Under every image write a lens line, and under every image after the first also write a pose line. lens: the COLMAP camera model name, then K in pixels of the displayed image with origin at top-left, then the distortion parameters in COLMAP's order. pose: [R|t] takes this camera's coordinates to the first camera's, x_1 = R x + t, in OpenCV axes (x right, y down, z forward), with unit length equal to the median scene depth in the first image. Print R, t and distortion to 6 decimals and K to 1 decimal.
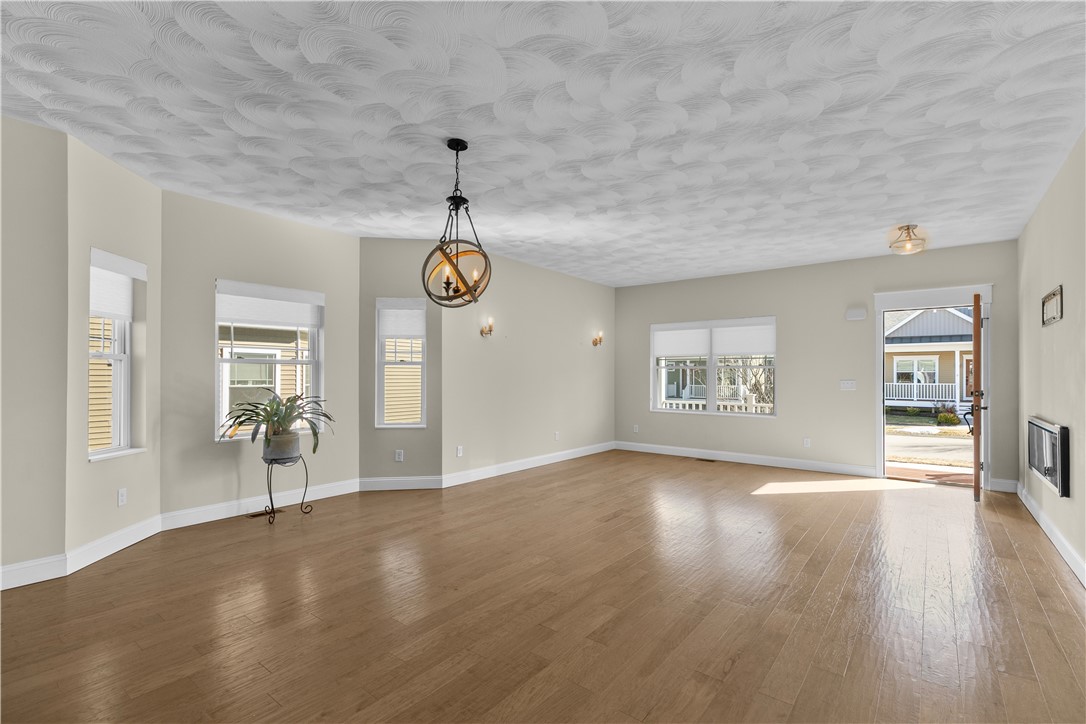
lens RADIAL K [[484.4, 0, 549.0], [0, 484.4, 376.7], [0, 0, 1]] dist [0.008395, -0.000211]
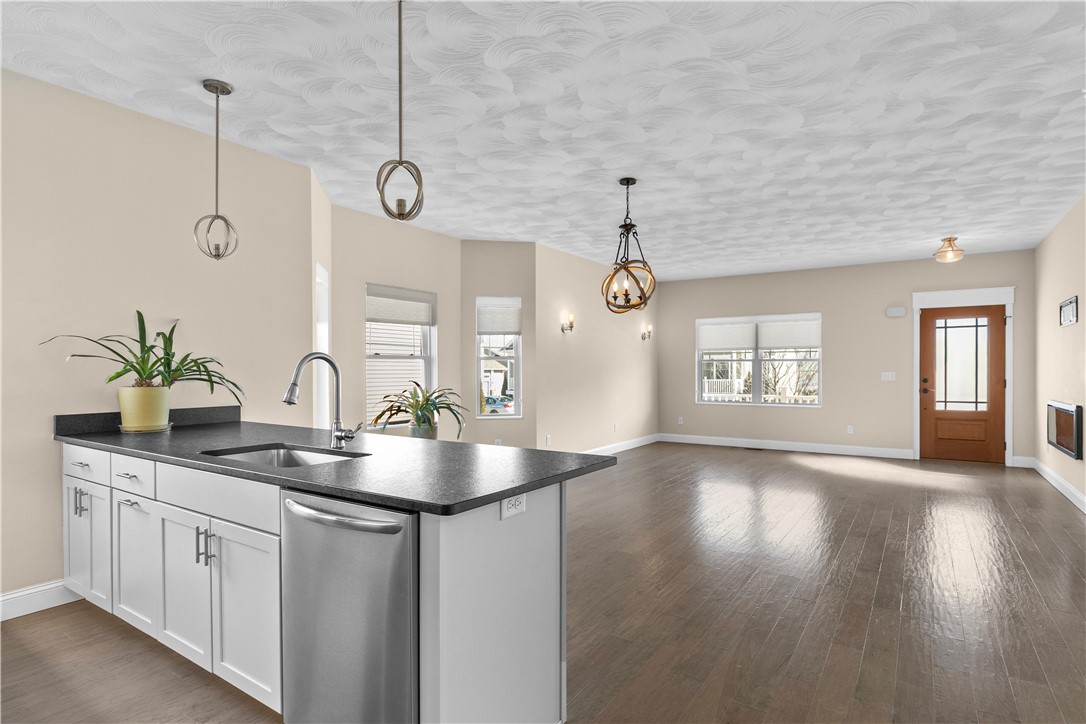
lens RADIAL K [[564.8, 0, 541.1], [0, 564.8, 376.7], [0, 0, 1]] dist [0.001784, 0.001126]
pose [[0.997165, -0.006333, 0.074974, -0.444722], [0.005625, 0.999938, 0.009655, 0.002308], [-0.075031, -0.009206, 0.997139, -0.360099]]
